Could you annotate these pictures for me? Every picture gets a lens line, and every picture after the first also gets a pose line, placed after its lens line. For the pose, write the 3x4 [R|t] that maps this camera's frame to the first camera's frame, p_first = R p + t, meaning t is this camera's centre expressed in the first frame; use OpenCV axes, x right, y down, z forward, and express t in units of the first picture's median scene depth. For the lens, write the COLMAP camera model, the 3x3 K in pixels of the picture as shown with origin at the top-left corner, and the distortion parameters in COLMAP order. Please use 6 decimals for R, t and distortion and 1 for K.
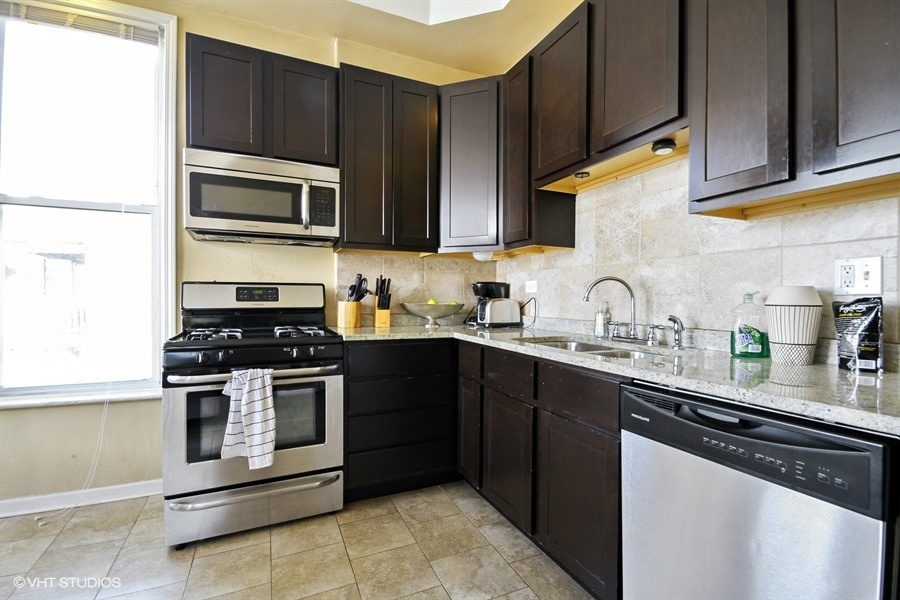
lens RADIAL K [[419.0, 0, 450.0], [0, 419.0, 300.0], [0, 0, 1]] dist [-0.021396, -0.000471]
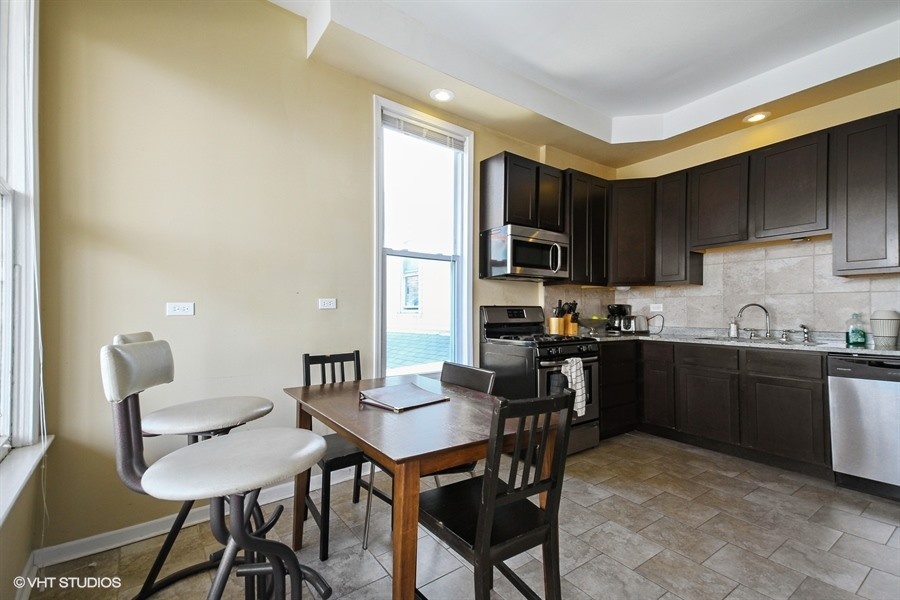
lens RADIAL K [[405.6, 0, 450.0], [0, 405.6, 300.0], [0, 0, 1]] dist [0.078975, -0.000121]
pose [[0.980523, -0.000136, 0.196402, -1.106958], [0.006954, 0.999397, -0.034023, -0.015819], [-0.196279, 0.034726, 0.979933, -0.478635]]
